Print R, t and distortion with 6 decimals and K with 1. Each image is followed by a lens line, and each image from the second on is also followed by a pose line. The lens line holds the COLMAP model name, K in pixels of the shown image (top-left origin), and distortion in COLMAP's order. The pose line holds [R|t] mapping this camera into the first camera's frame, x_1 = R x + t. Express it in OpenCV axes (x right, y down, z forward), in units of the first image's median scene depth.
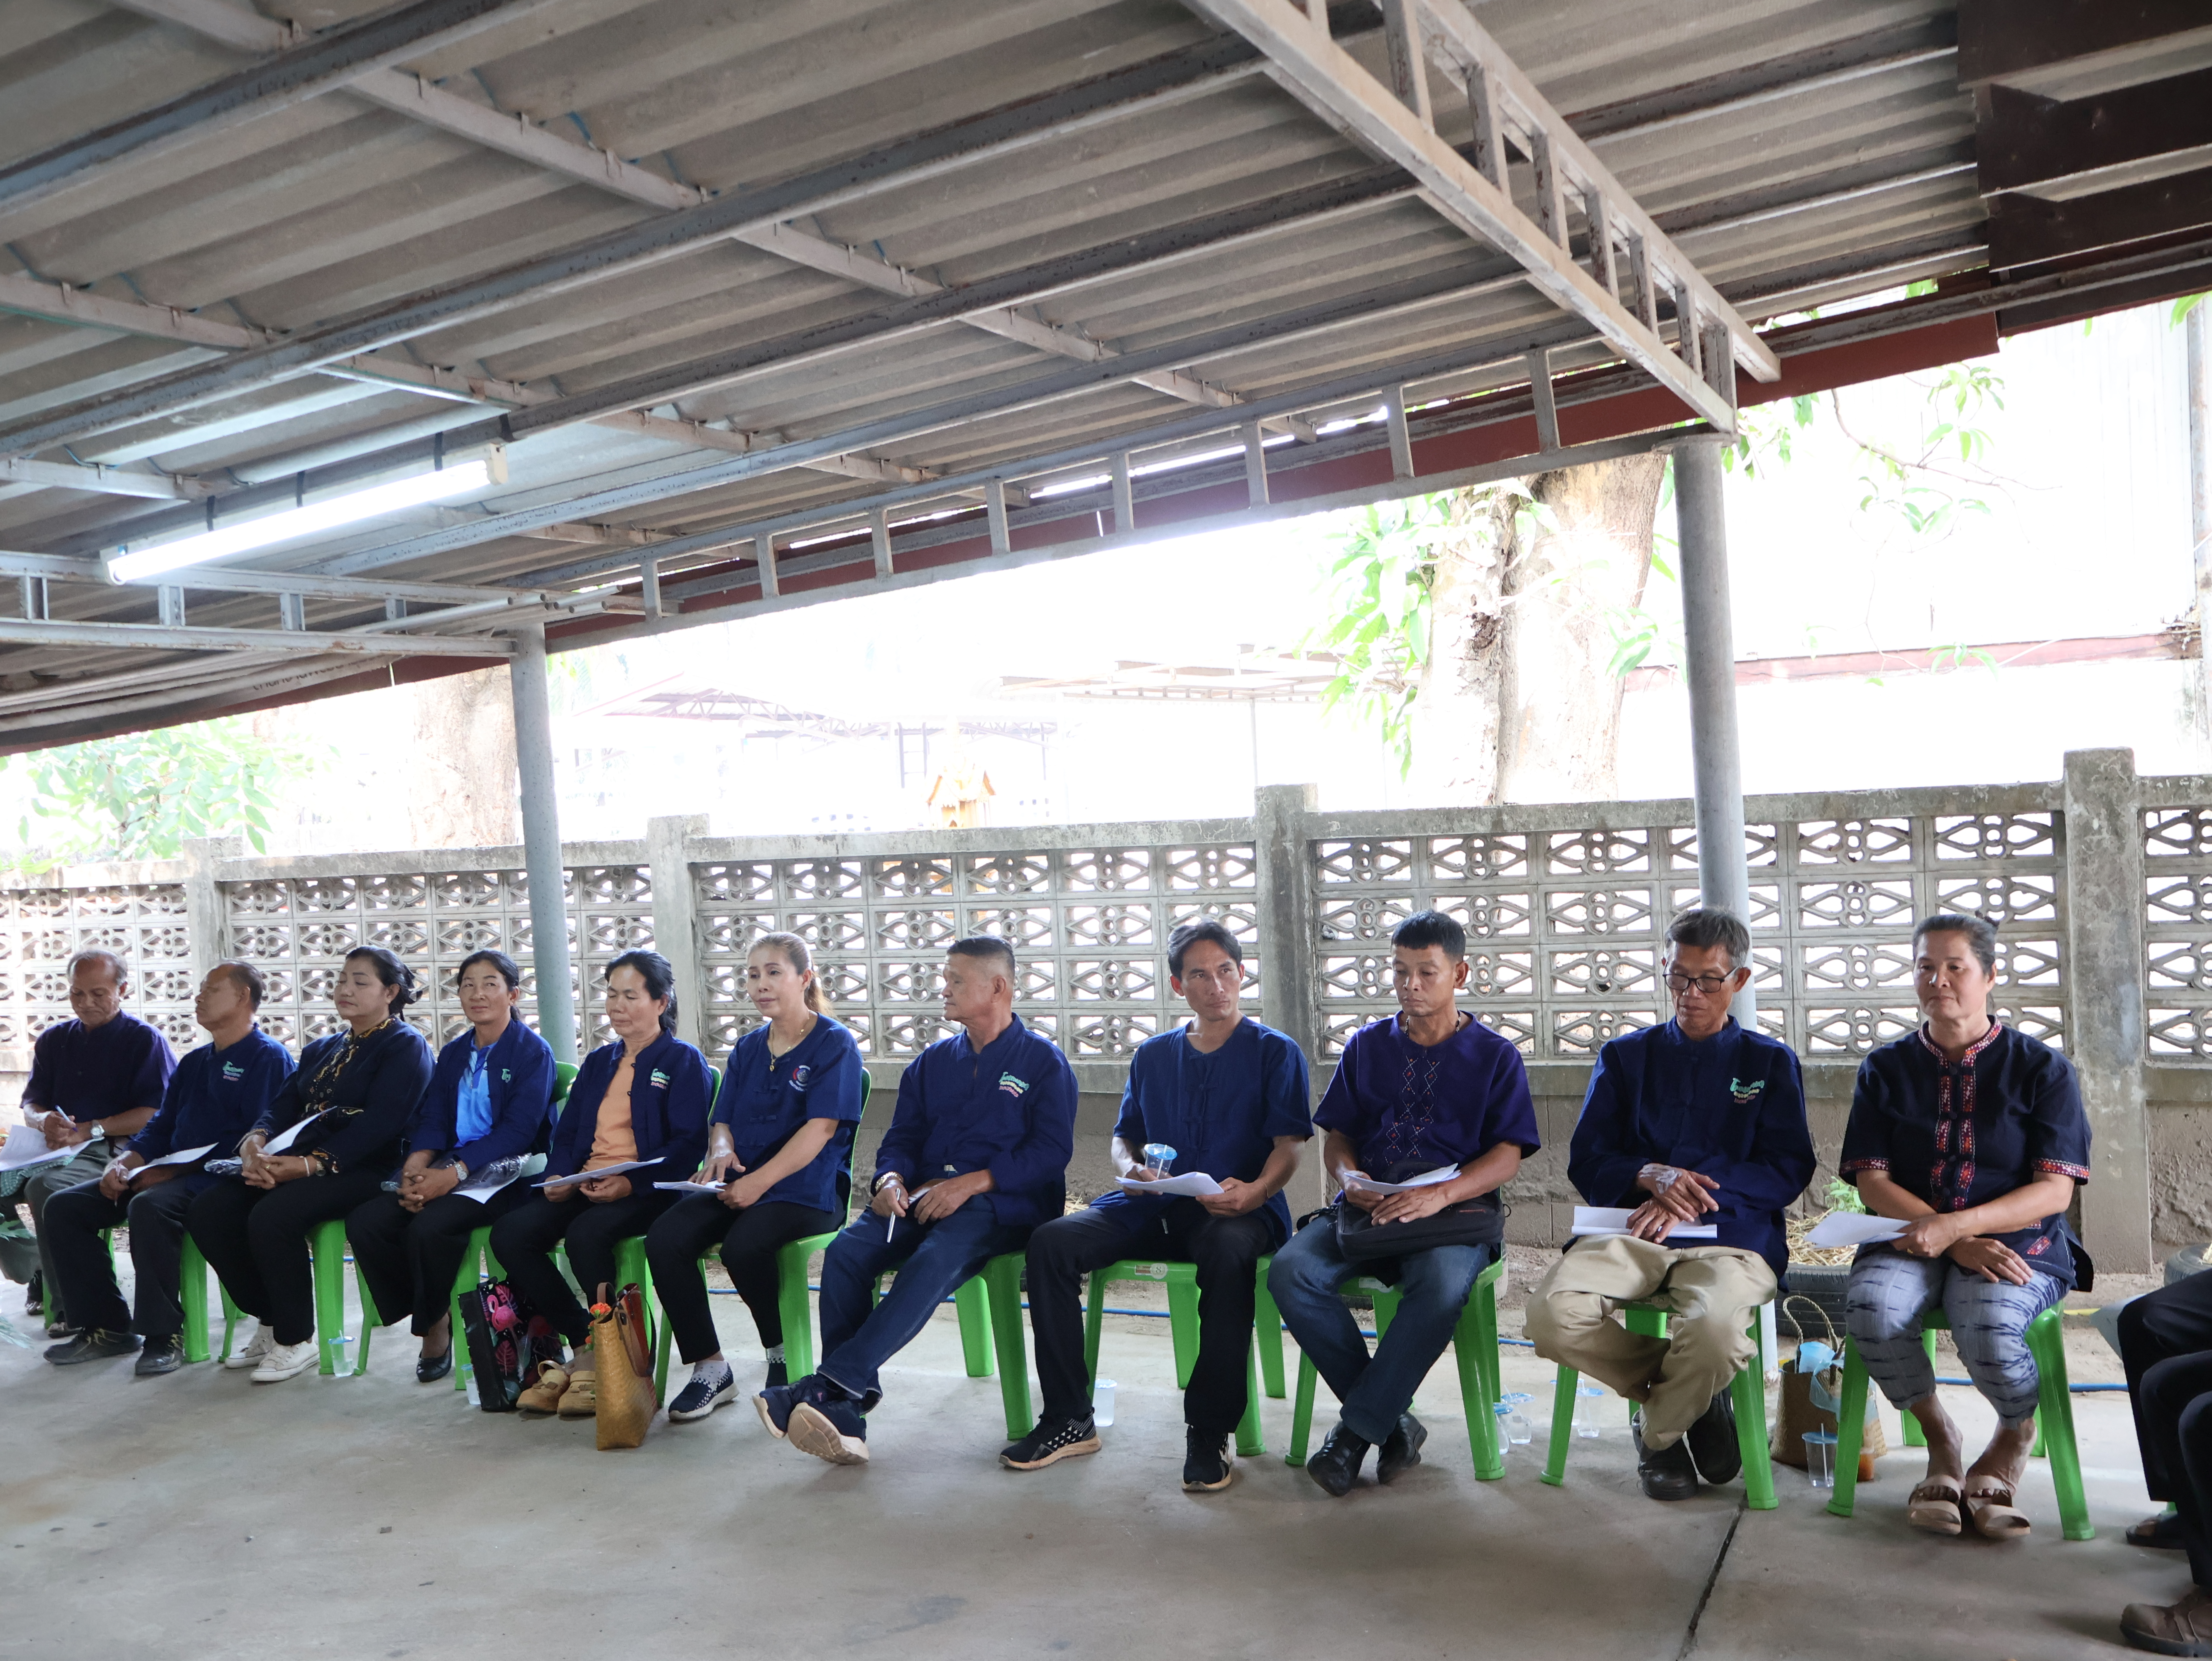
lens RADIAL K [[1811.6, 0, 1106.0], [0, 1811.6, 826.1], [0, 0, 1]] dist [-0.030965, -0.001142]
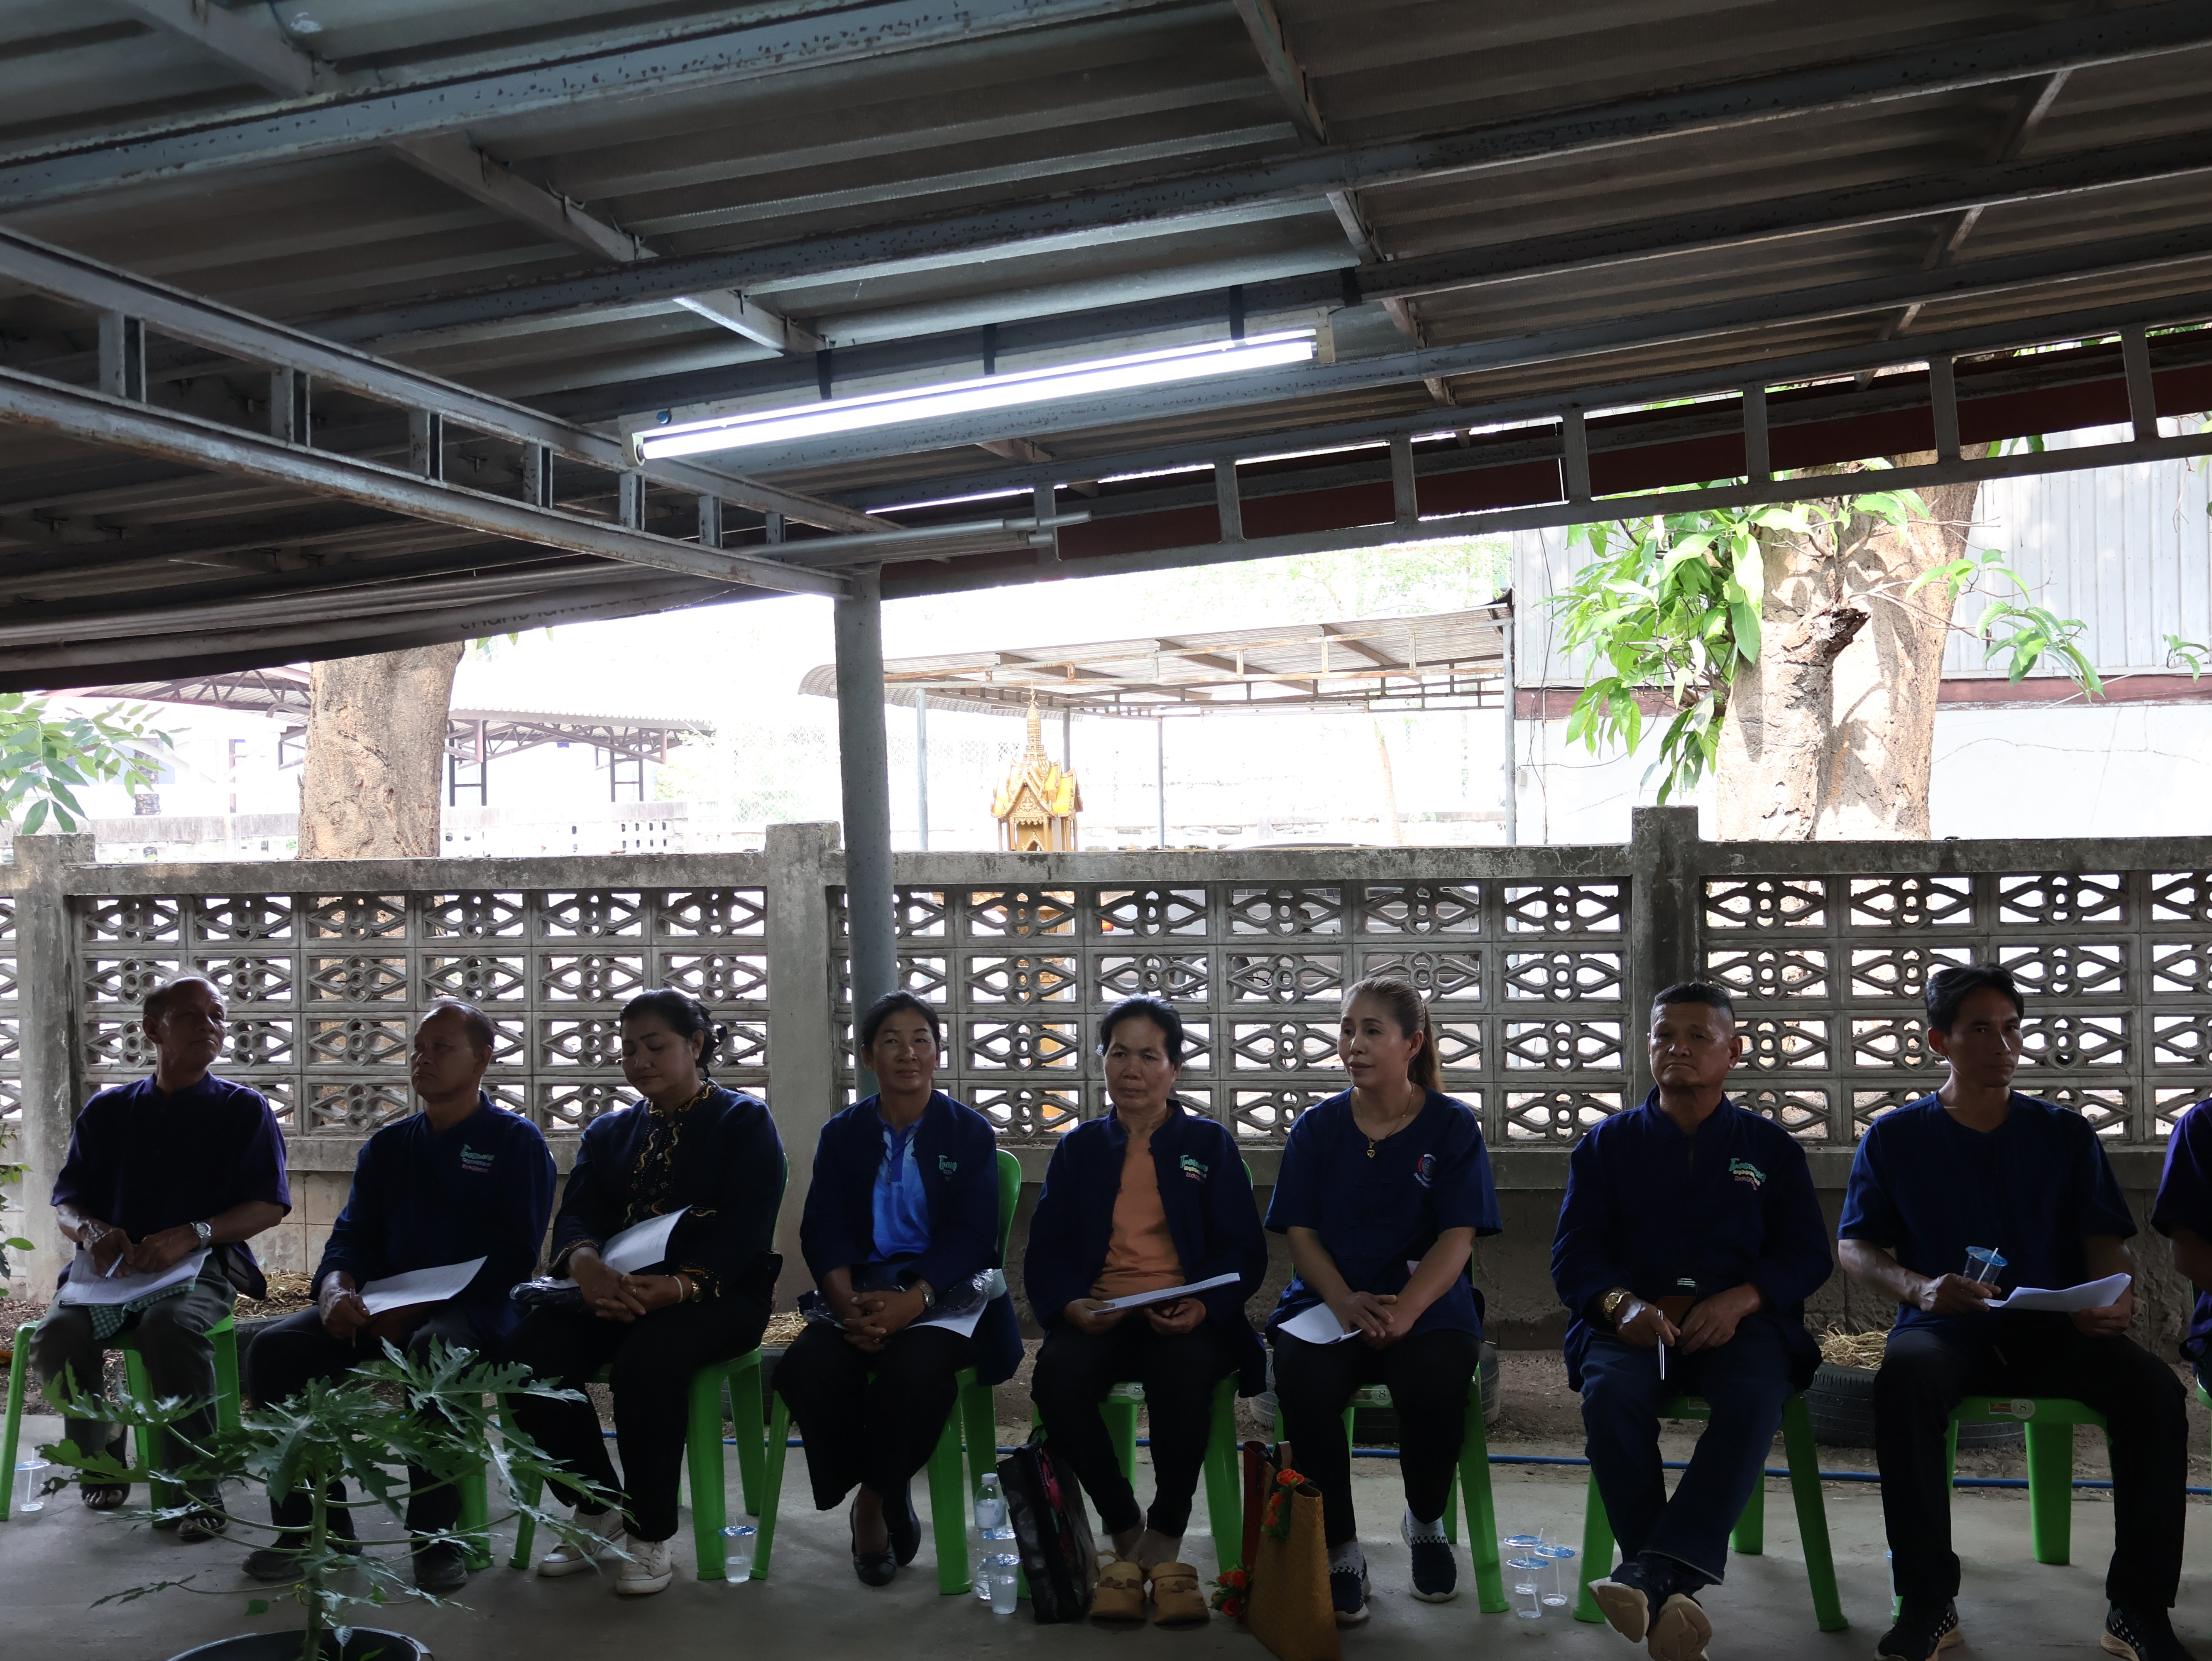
lens RADIAL K [[2194.2, 0, 1105.9], [0, 2194.2, 822.3], [0, 0, 1]] dist [-0.025006, 0.000000]
pose [[0.982168, 0.030577, 0.185503, -0.335194], [-0.027011, 0.999399, -0.021722, 0.012261], [-0.186056, 0.016324, 0.982404, 0.077352]]
